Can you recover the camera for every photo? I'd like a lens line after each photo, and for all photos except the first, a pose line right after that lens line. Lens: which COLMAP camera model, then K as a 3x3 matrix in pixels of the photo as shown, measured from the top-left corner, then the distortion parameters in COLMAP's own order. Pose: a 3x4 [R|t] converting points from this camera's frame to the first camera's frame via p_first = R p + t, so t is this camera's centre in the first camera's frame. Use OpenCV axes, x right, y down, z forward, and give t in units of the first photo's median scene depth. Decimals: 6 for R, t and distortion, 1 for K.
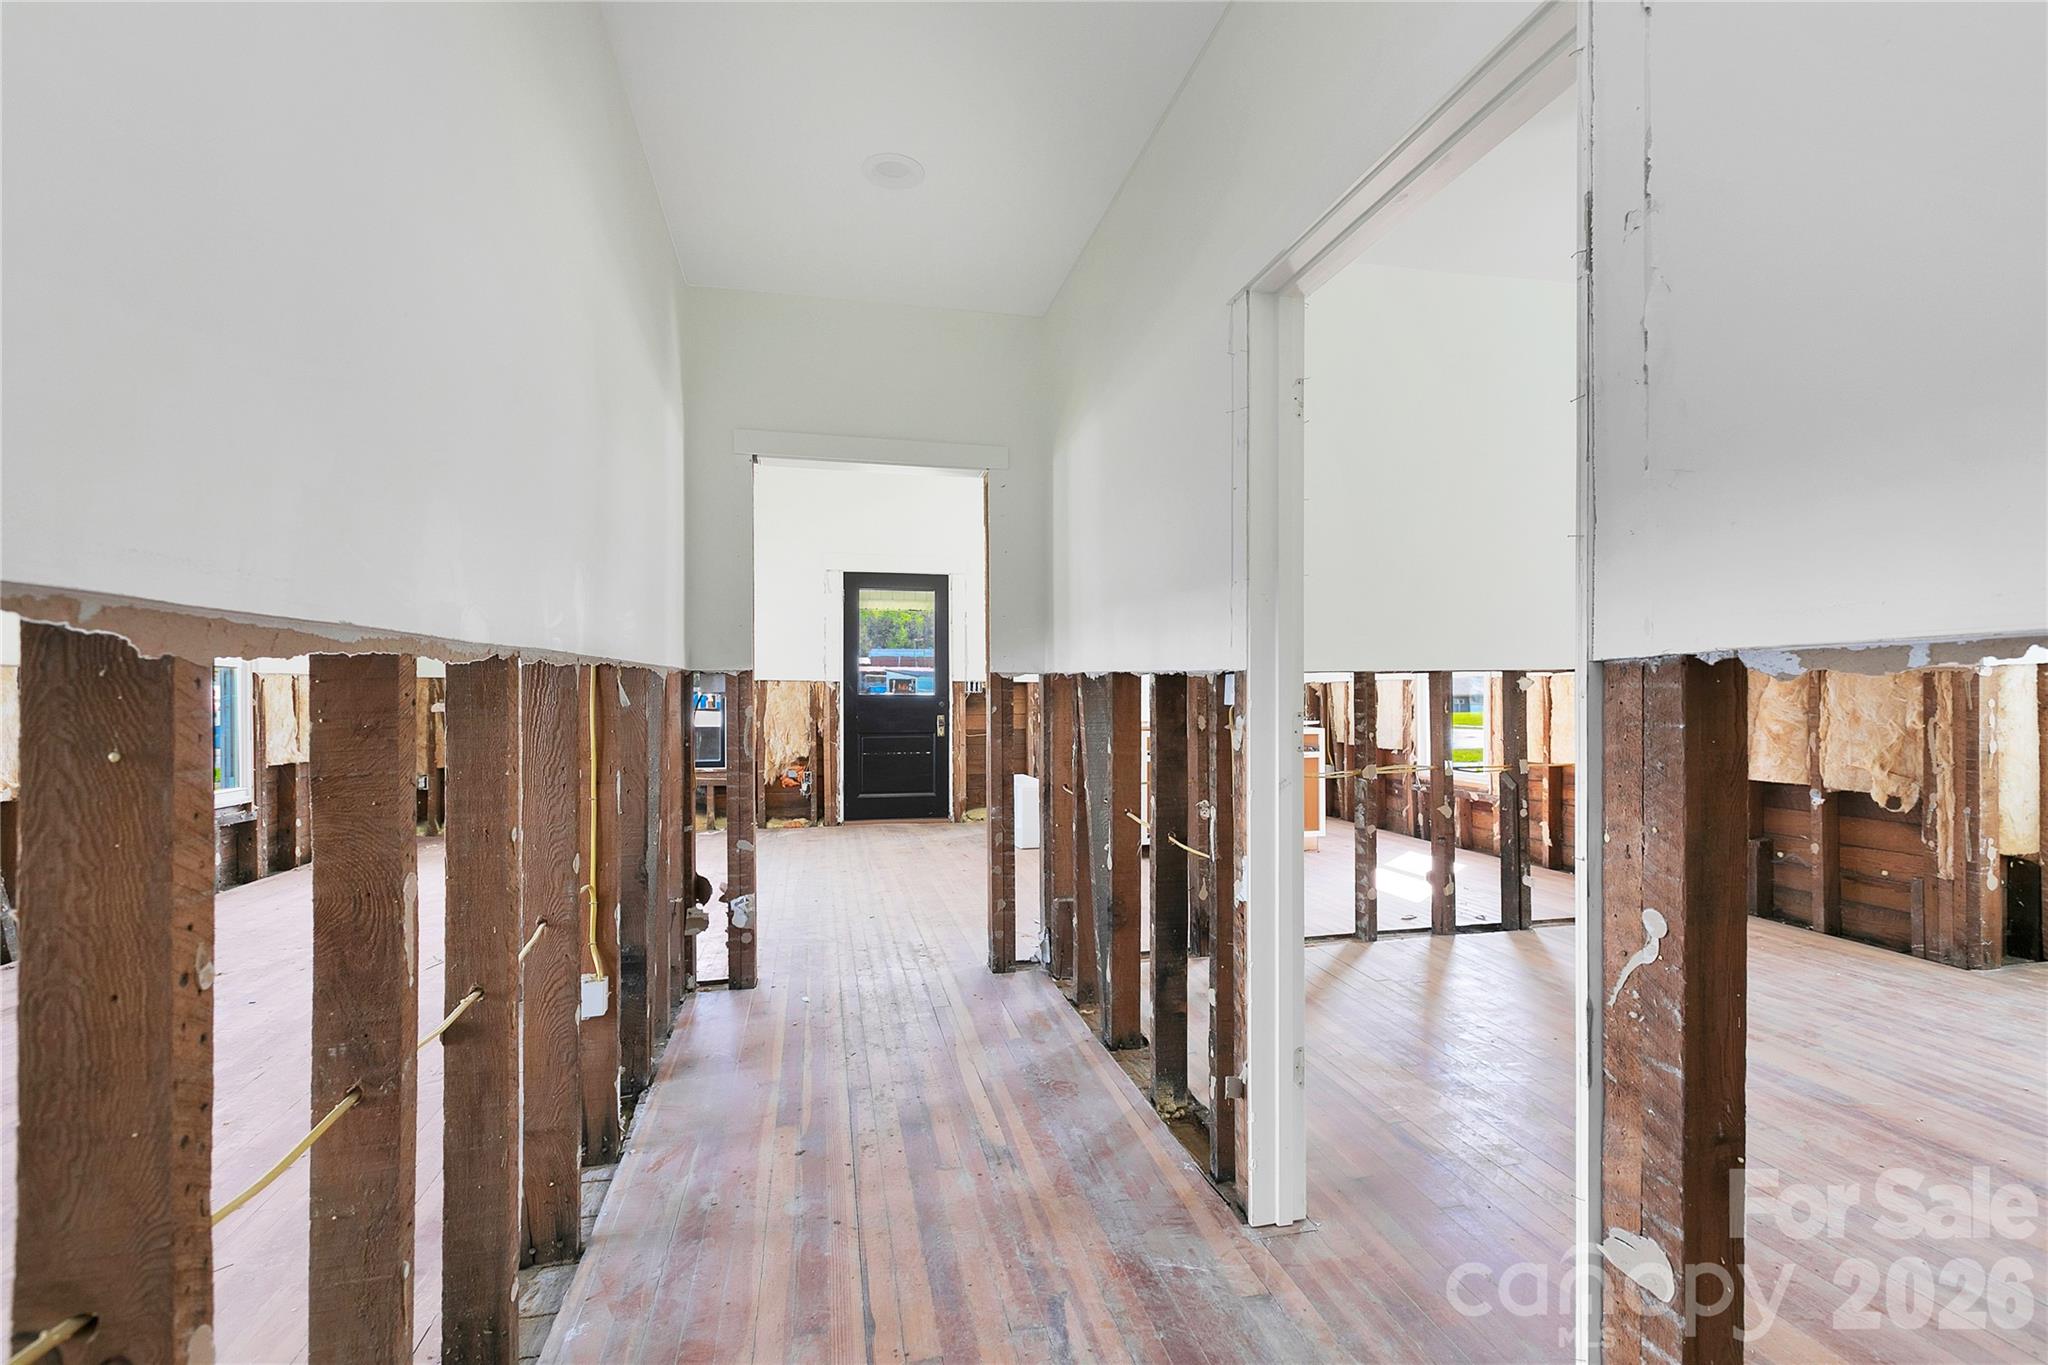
lens RADIAL K [[913.9, 0, 1030.9], [0, 913.9, 688.8], [0, 0, 1]] dist [0.000848, 0.000256]
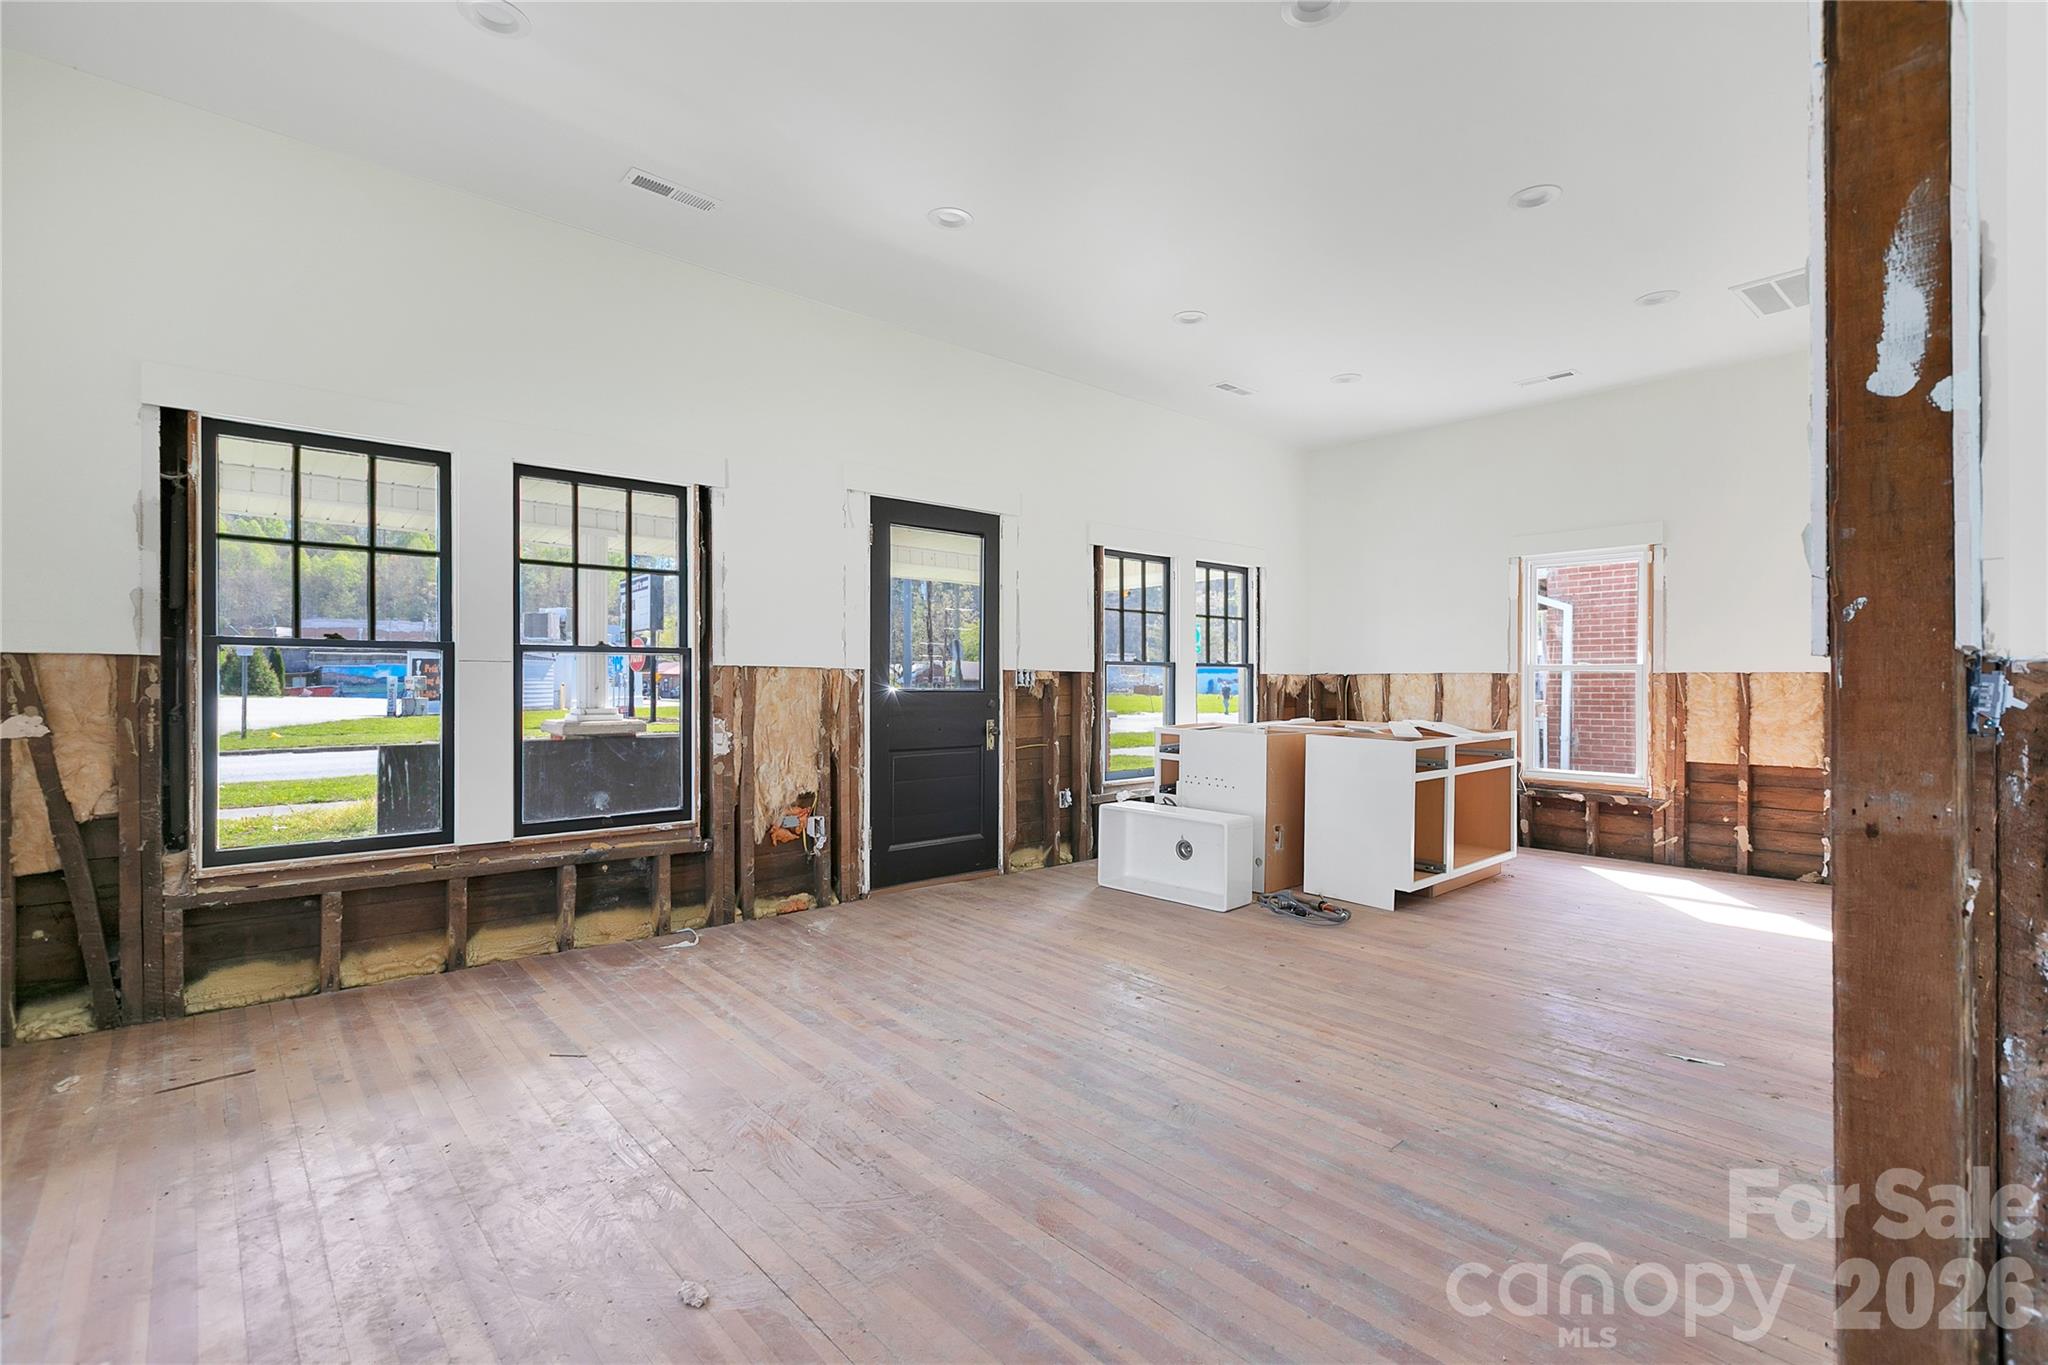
lens RADIAL K [[918.5, 0, 1032.0], [0, 918.5, 676.8], [0, 0, 1]] dist [-0.001867, 0.000702]
pose [[0.877961, 0.004861, 0.478708, -0.742159], [-0.007056, 0.999971, 0.002786, -0.009787], [-0.478680, -0.005823, 0.877970, 0.704542]]
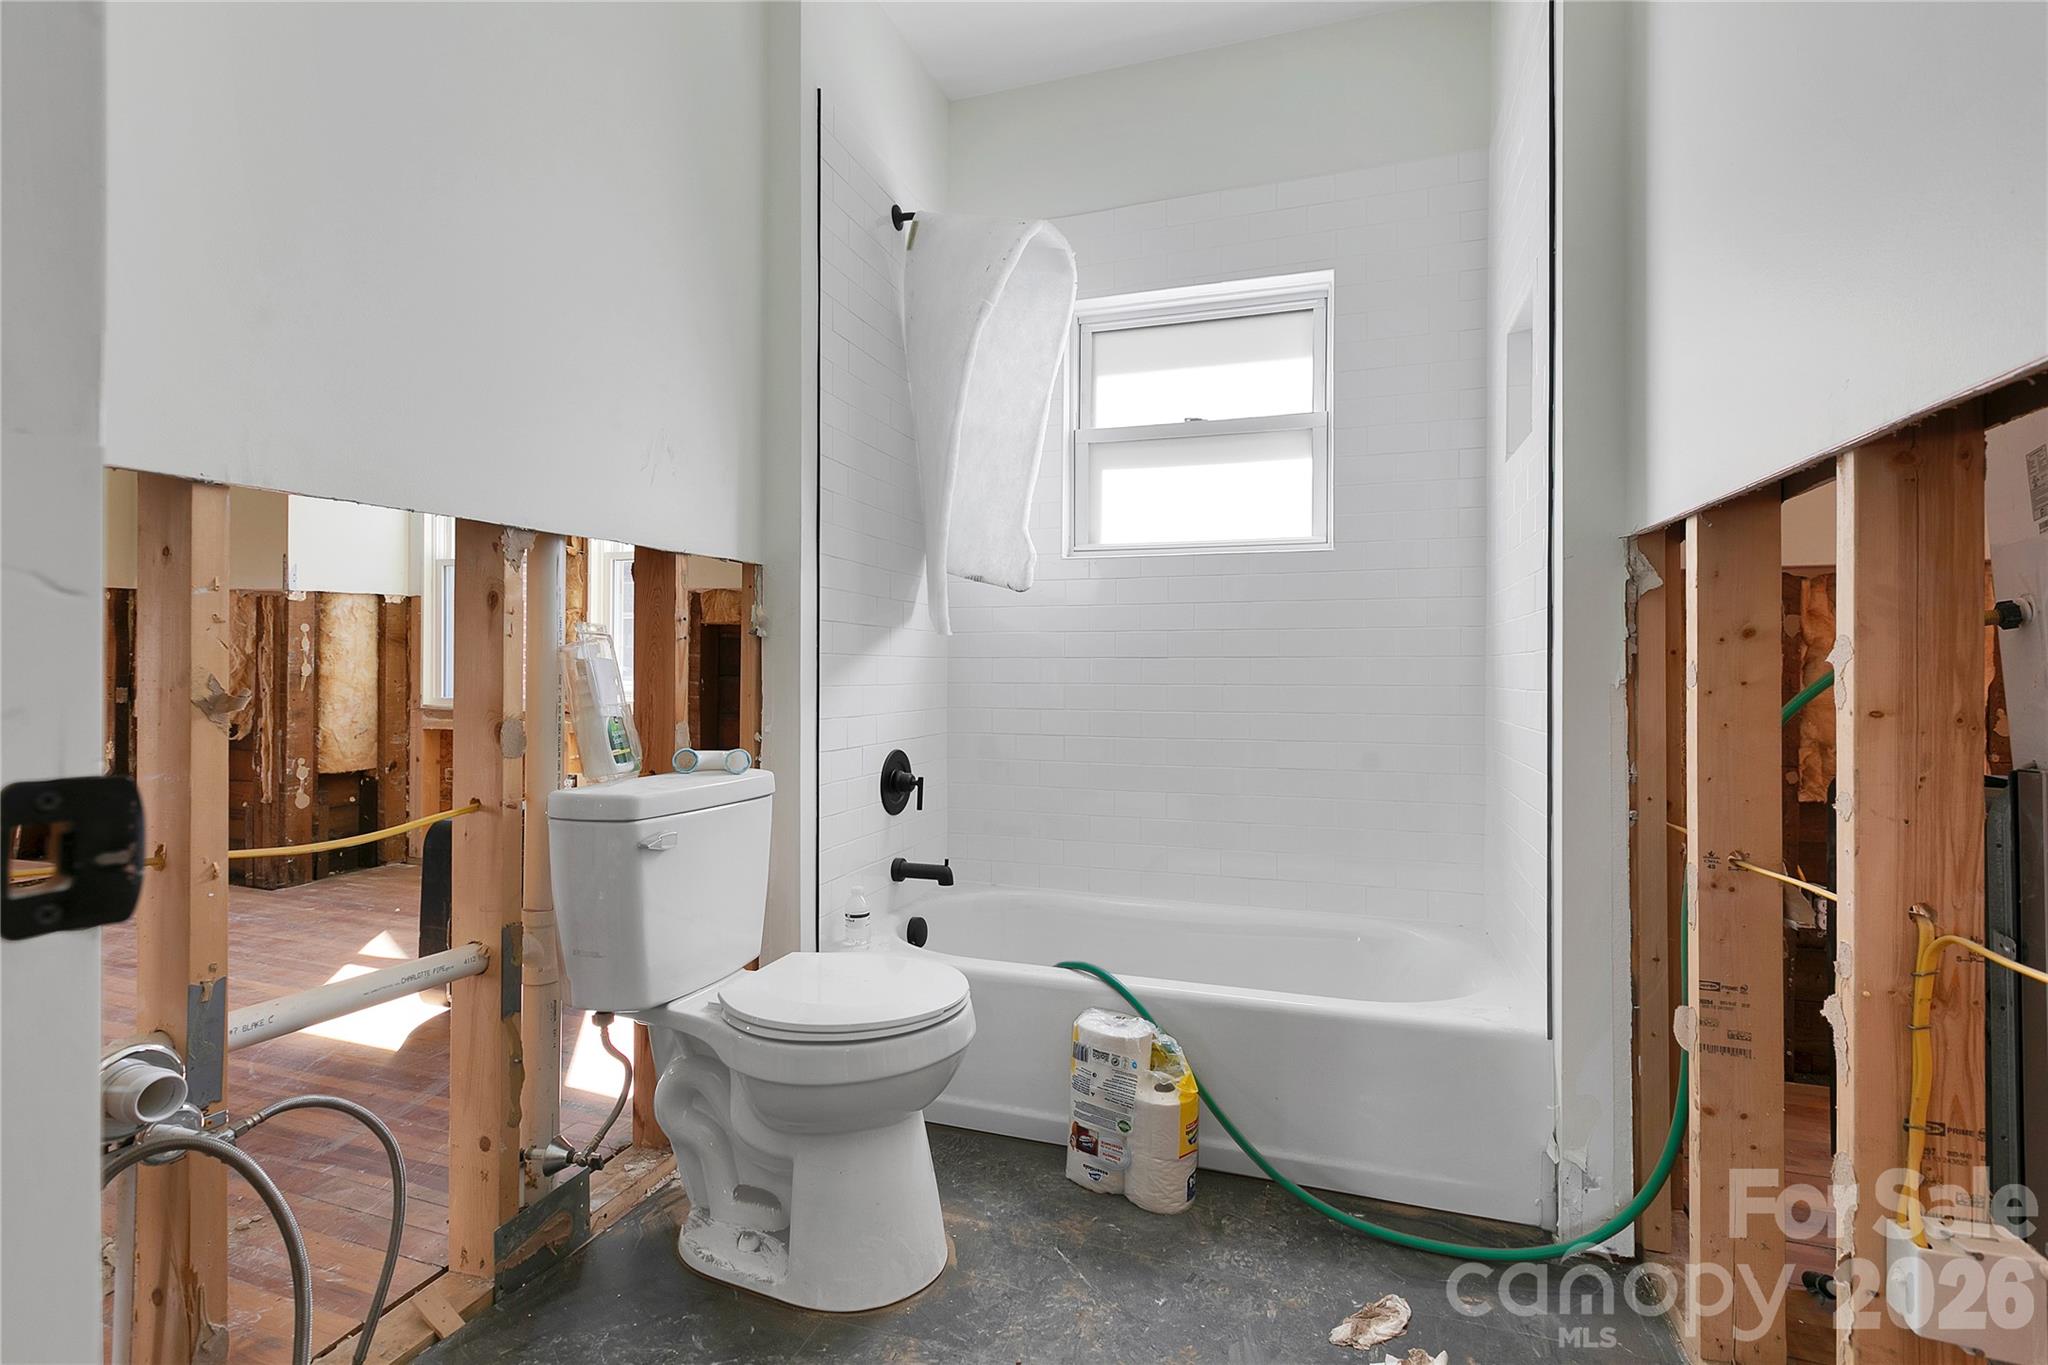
lens RADIAL K [[922.1, 0, 1030.2], [0, 922.1, 660.8], [0, 0, 1]] dist [0.002186, 0.000602]
pose [[0.511469, 0.010939, 0.859232, 0.488955], [-0.012723, 0.999906, -0.005157, 0.041080], [-0.859208, -0.008294, 0.511560, -0.207644]]
